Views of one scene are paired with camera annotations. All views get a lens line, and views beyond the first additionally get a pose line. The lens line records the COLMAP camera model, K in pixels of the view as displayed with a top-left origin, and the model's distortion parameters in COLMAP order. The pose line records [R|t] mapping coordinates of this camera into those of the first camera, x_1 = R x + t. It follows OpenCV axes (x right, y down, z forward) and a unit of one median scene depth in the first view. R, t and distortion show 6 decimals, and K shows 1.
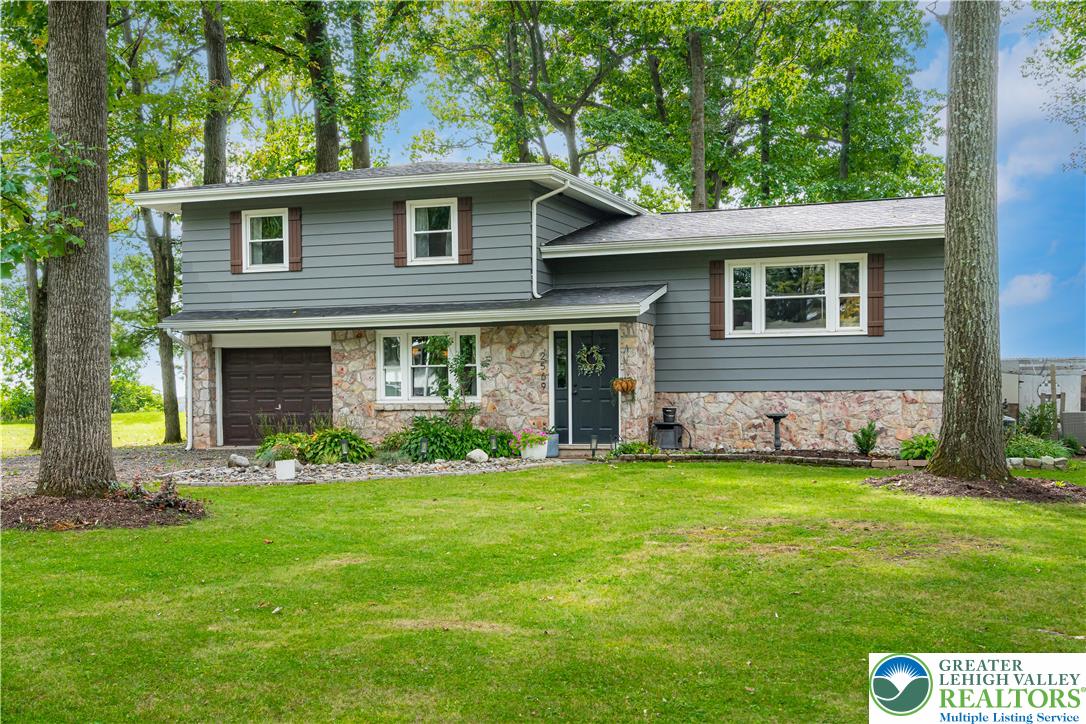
lens RADIAL K [[1341.8, 0, 543.0], [0, 1341.8, 362.0], [0, 0, 1]] dist [0.006320, 0.015113]
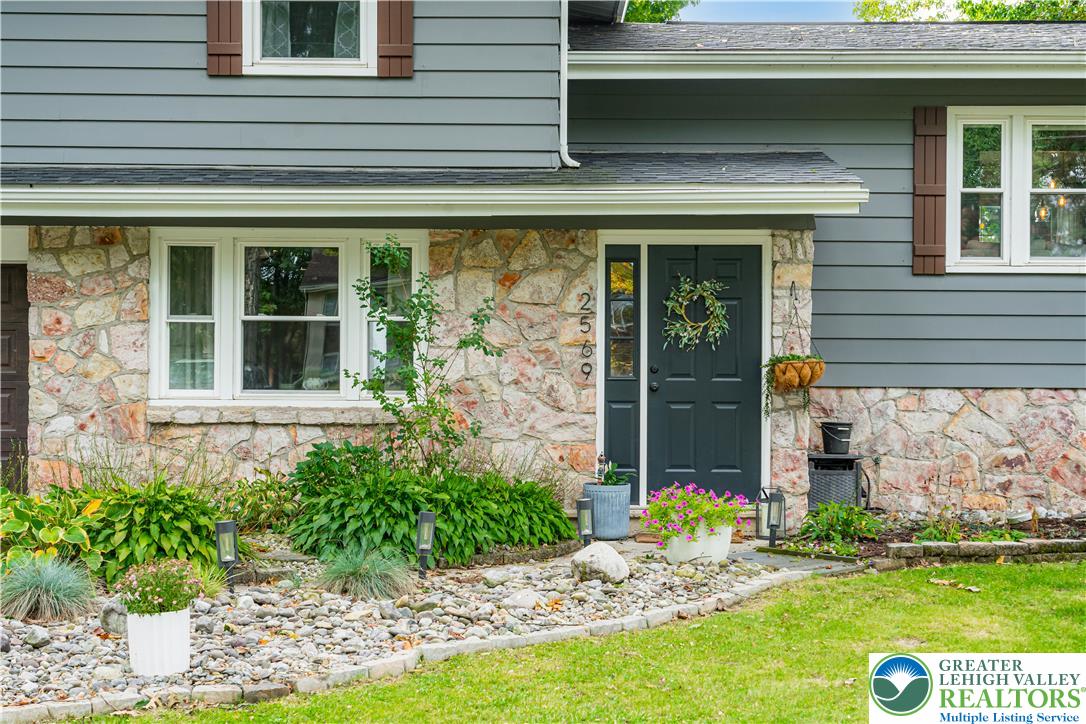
lens RADIAL K [[1769.0, 0, 544.1], [0, 1769.0, 303.0], [0, 0, 1]] dist [0.012240, -0.030780]
pose [[0.935651, 0.025252, 0.352023, -0.211048], [-0.022661, 0.999677, -0.011478, 0.002891], [-0.352199, 0.002763, 0.935921, 0.471542]]
